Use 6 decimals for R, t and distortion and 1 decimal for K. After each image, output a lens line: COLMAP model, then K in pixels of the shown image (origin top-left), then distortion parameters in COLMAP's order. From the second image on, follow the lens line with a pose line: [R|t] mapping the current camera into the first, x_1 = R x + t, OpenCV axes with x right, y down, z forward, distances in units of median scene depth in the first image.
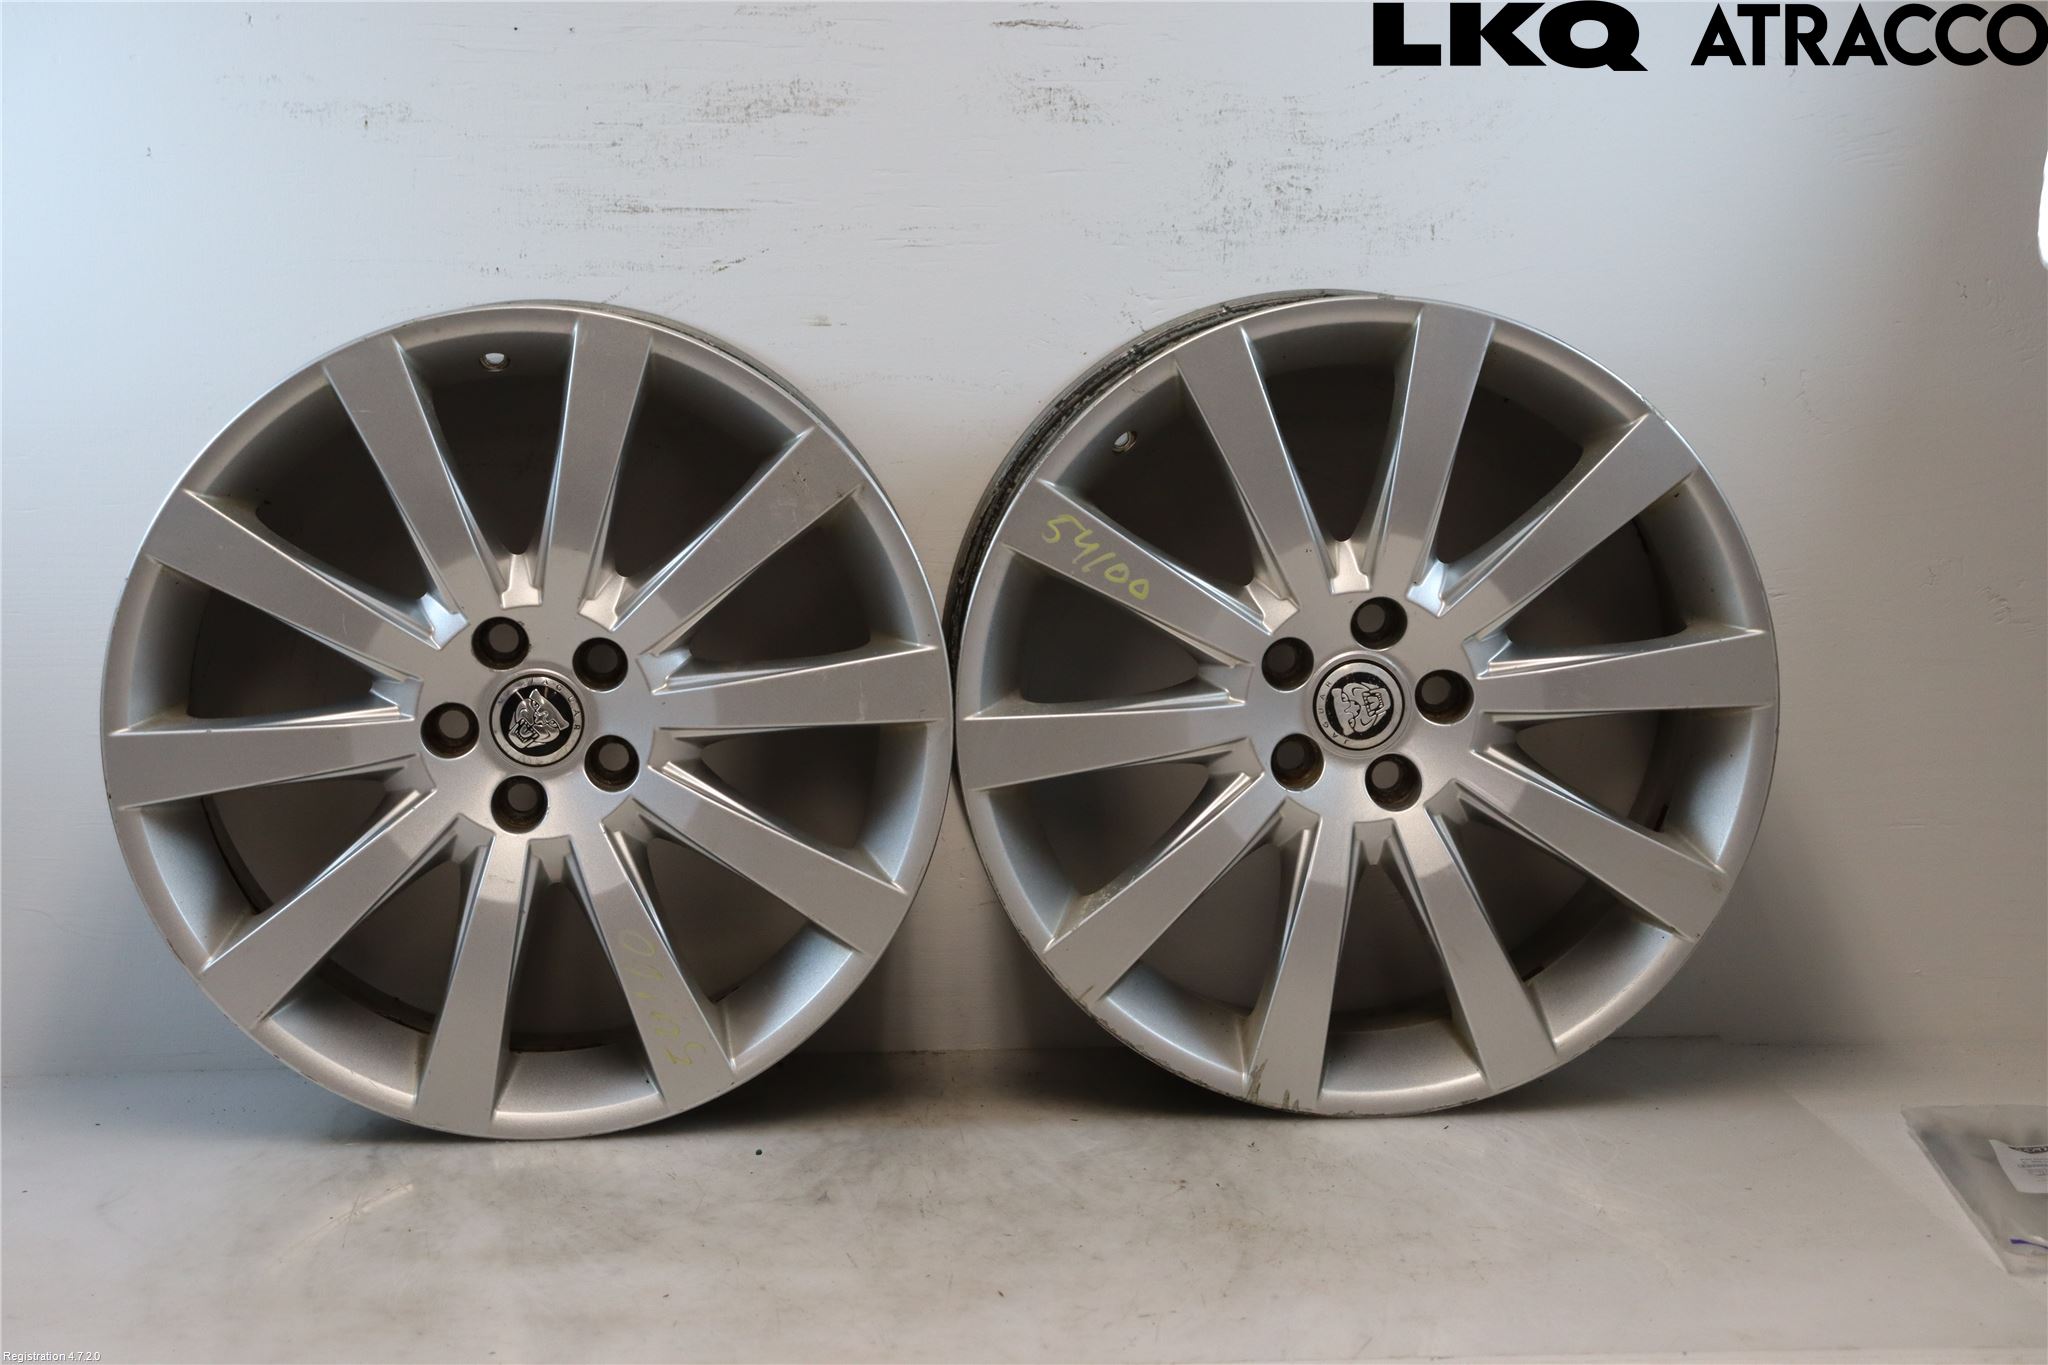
lens RADIAL K [[3973.1, 0, 1024.0], [0, 3973.1, 682.5], [0, 0, 1]] dist [0.264867, 0.207116]
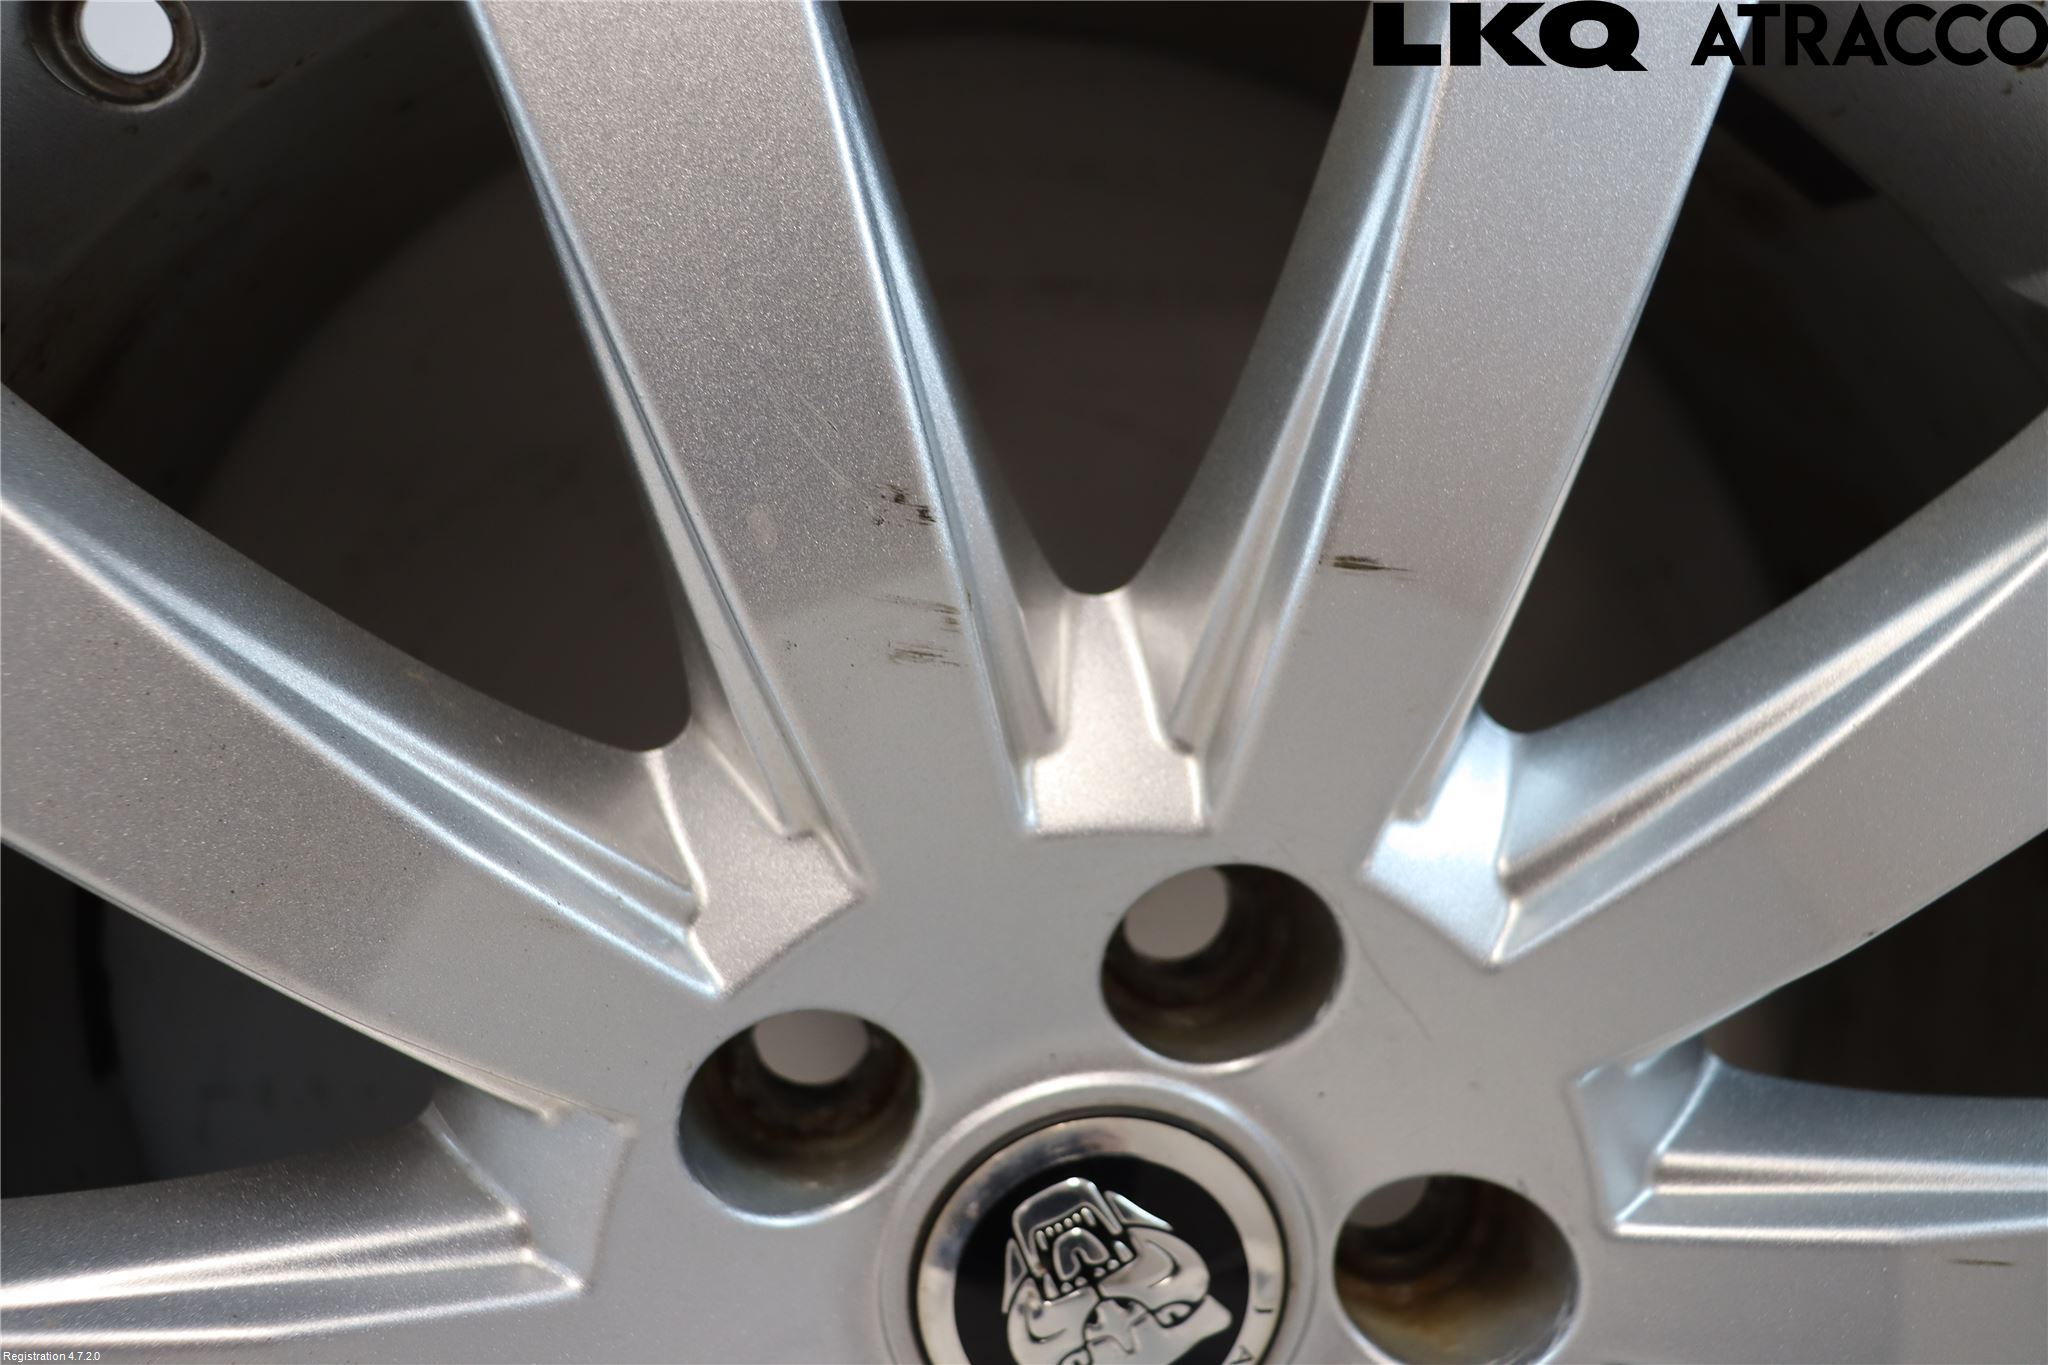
lens RADIAL K [[1625.1, 0, 1024.0], [0, 1625.1, 682.5], [0, 0, 1]] dist [-0.201325, 0.183061]
pose [[0.995480, 0.087385, 0.037204, 0.073052], [-0.086024, 0.995616, -0.036726, -0.026707], [-0.040250, 0.033359, 0.998633, 0.907750]]
